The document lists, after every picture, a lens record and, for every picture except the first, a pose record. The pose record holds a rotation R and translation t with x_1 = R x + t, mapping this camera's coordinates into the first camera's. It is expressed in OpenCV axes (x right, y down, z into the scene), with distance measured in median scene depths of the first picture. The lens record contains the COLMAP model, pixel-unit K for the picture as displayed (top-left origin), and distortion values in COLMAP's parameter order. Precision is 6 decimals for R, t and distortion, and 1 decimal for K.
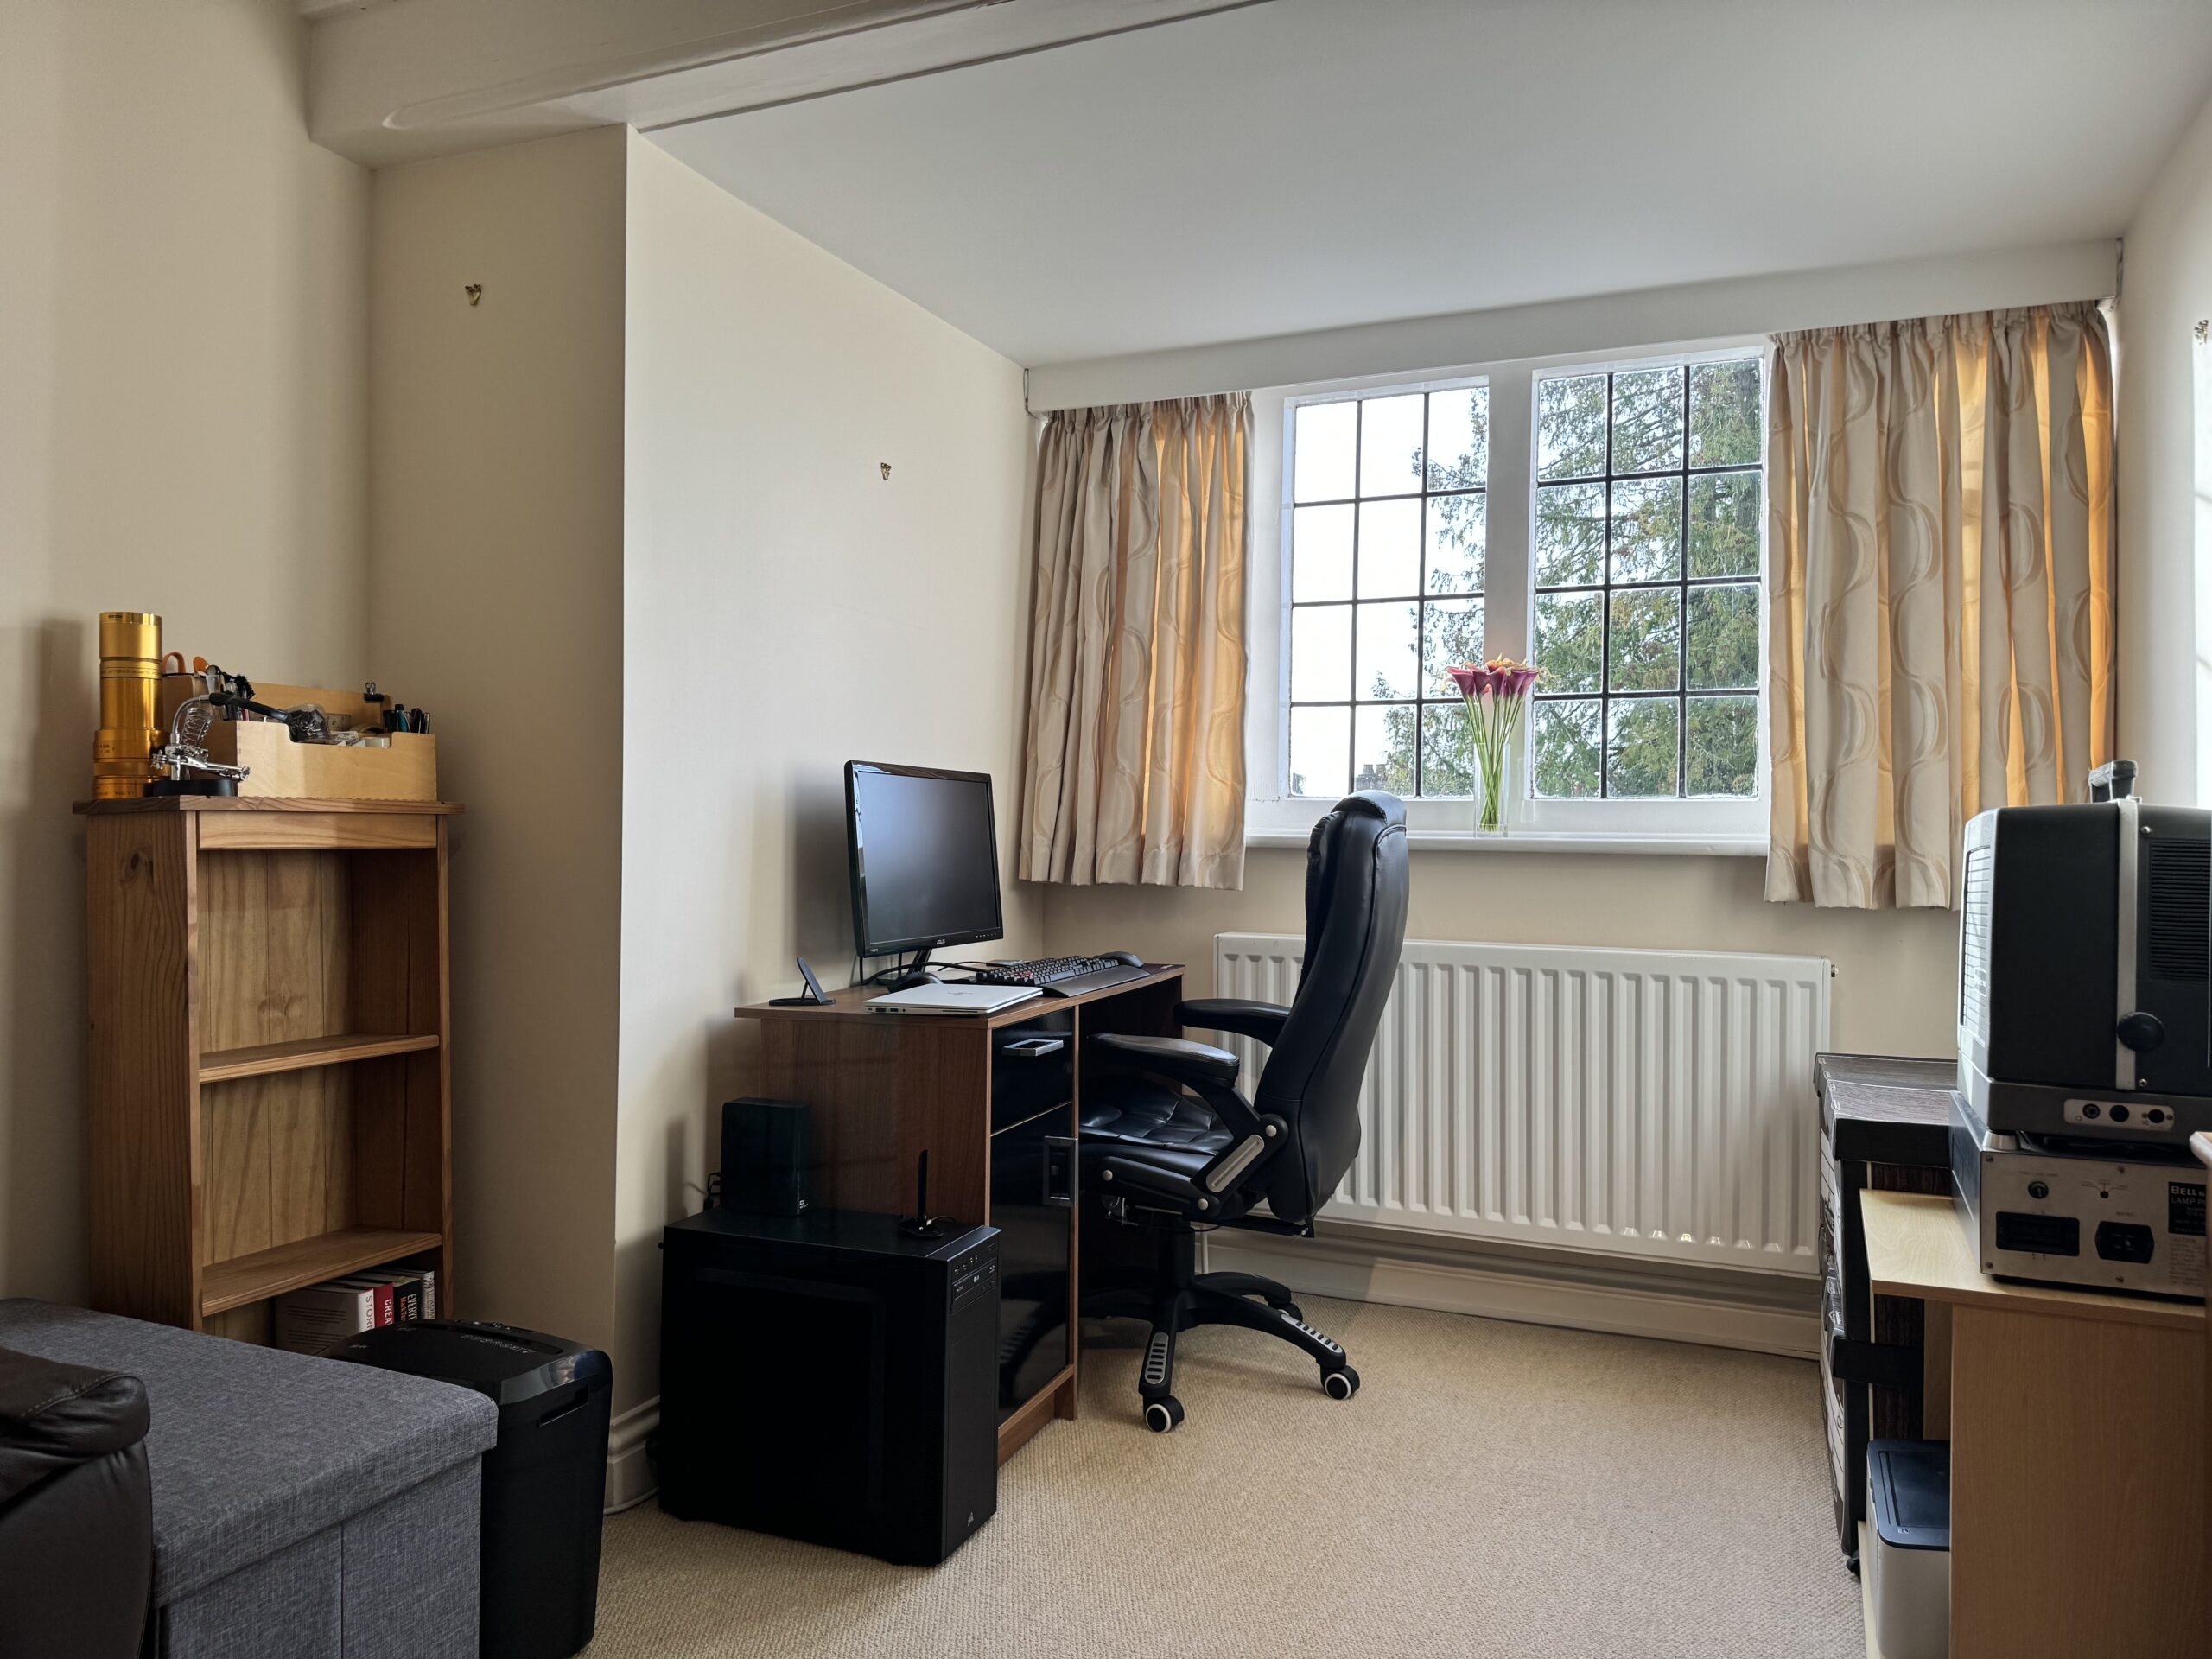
lens RADIAL K [[1548.2, 0, 1106.0], [0, 1548.2, 829.5], [0, 0, 1]] dist [0.133924, -0.132938]
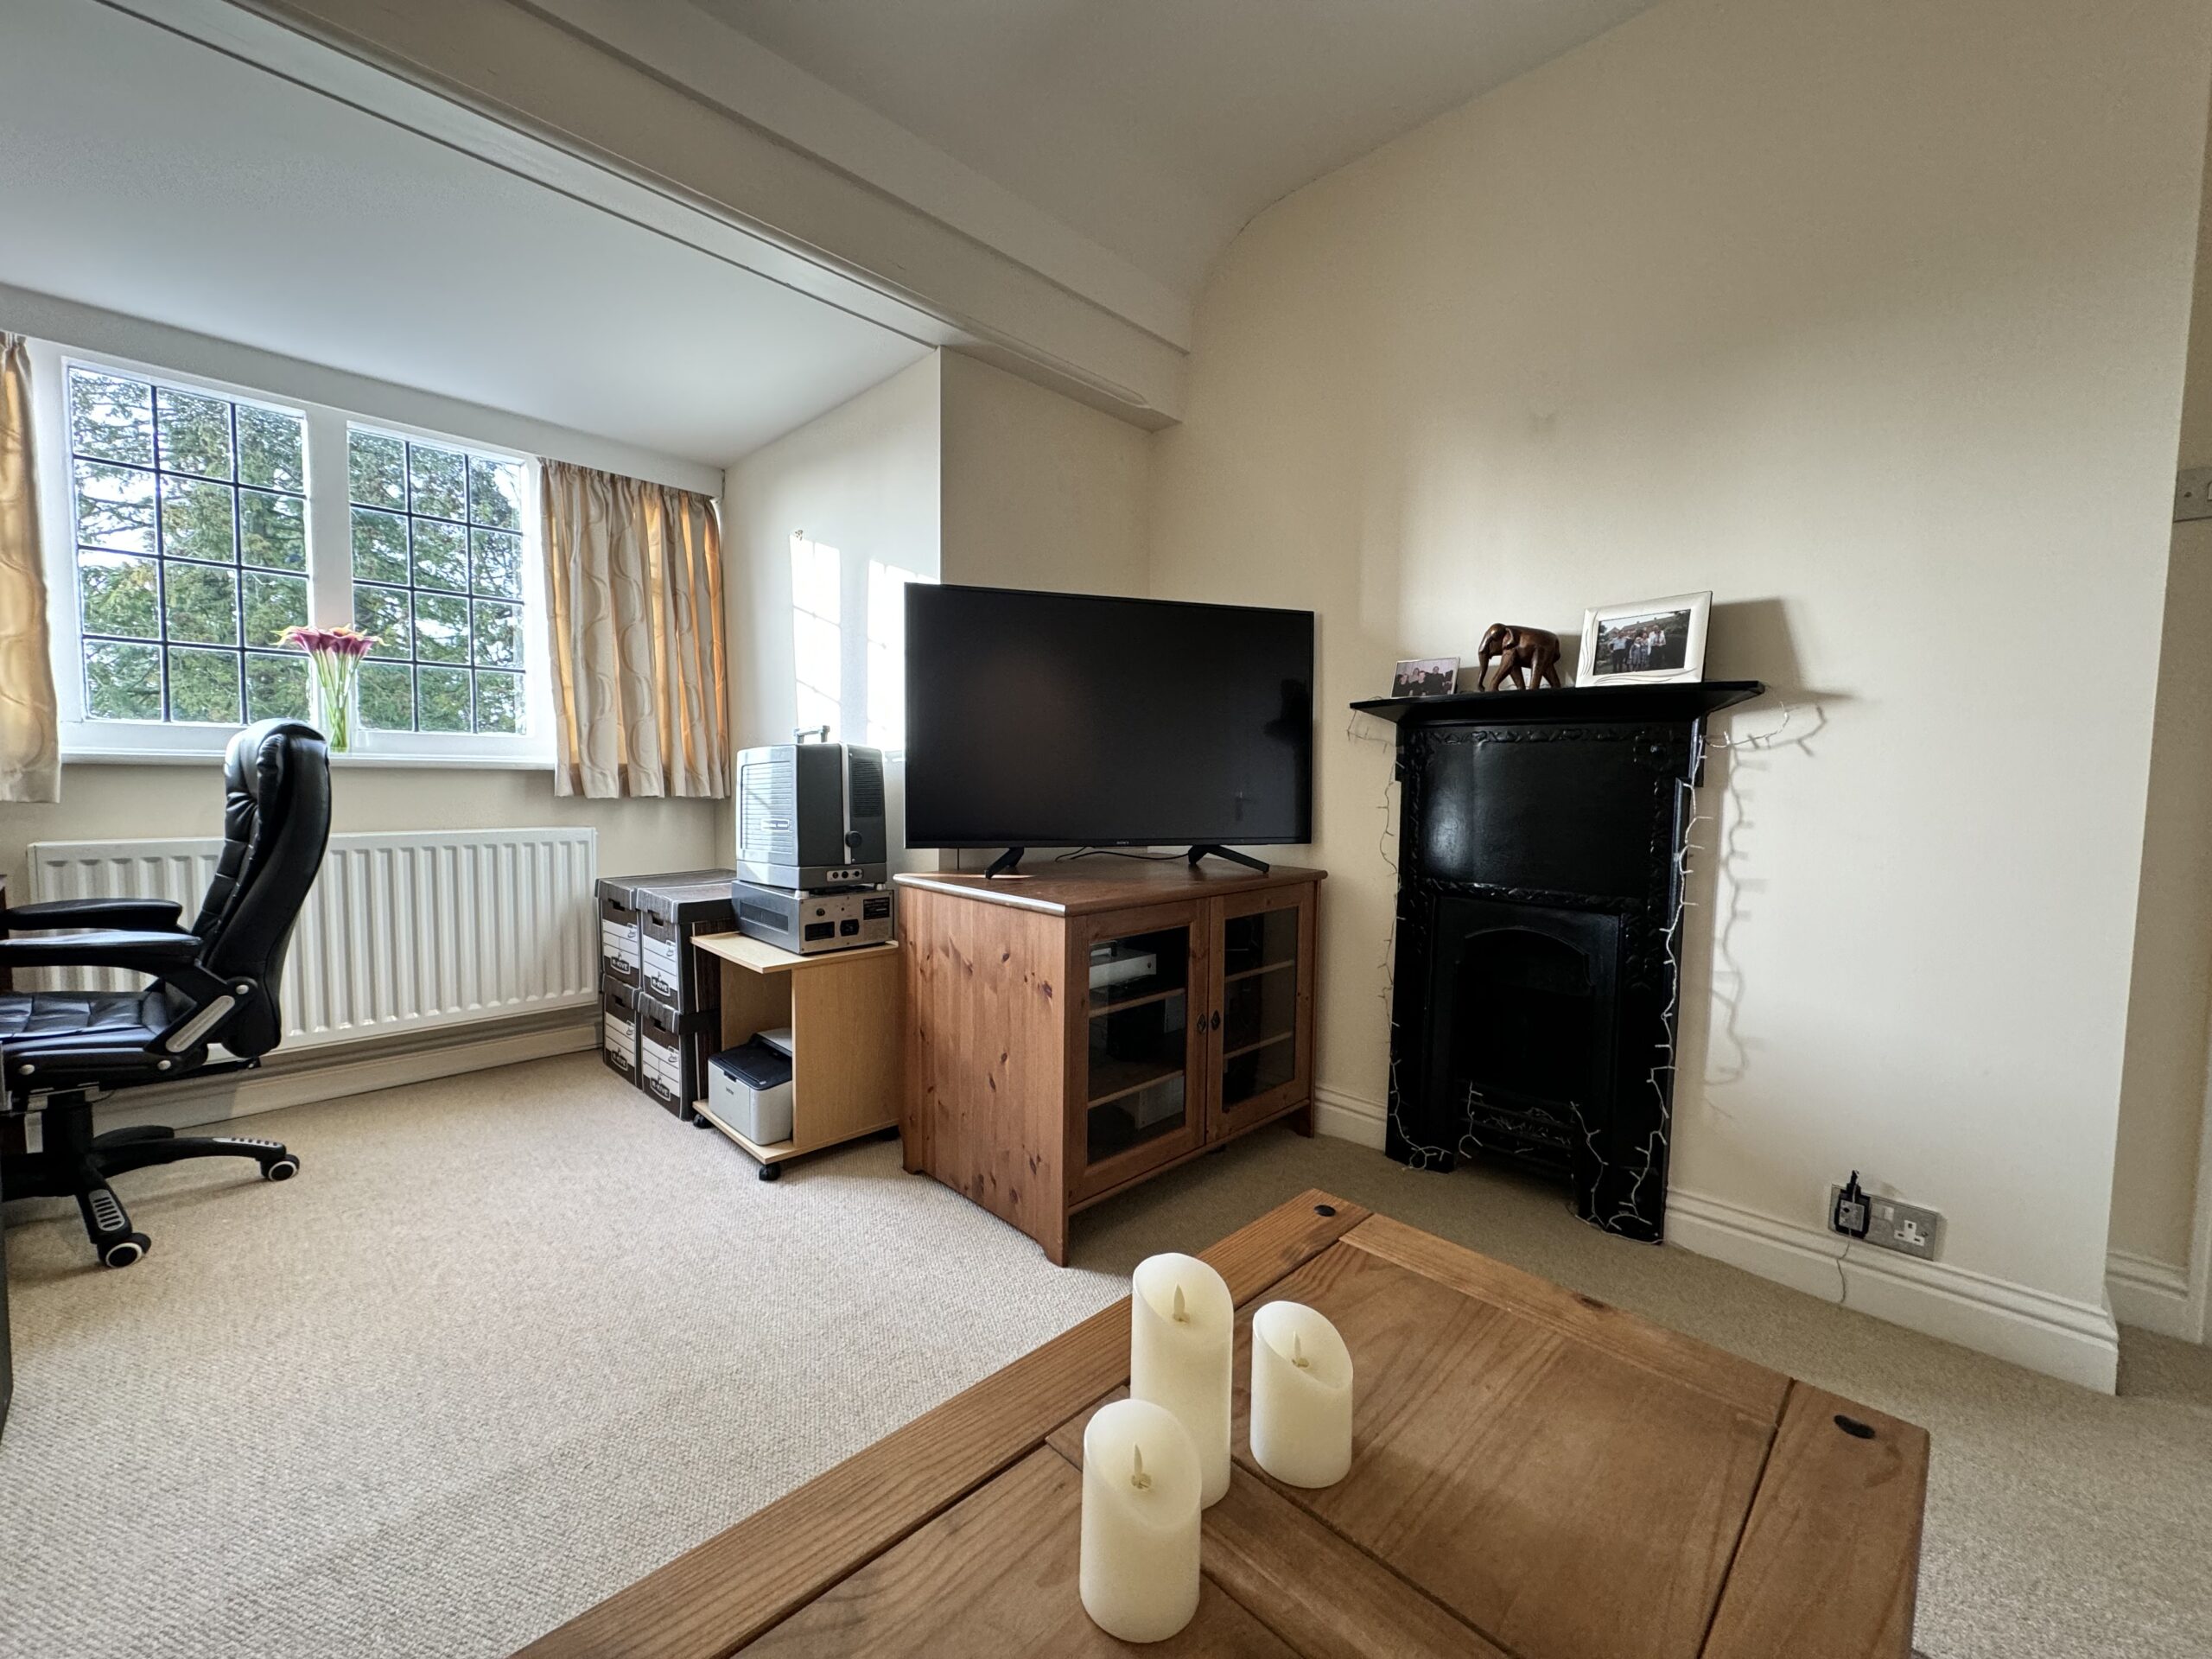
lens RADIAL K [[880.1, 0, 1106.0], [0, 880.1, 829.5], [0, 0, 1]] dist [-0.000320, 0.000083]
pose [[0.380110, -0.063375, 0.922768, -0.246976], [-0.009242, 0.997340, 0.072303, 0.007457], [-0.924895, -0.036011, 0.378513, 0.088639]]
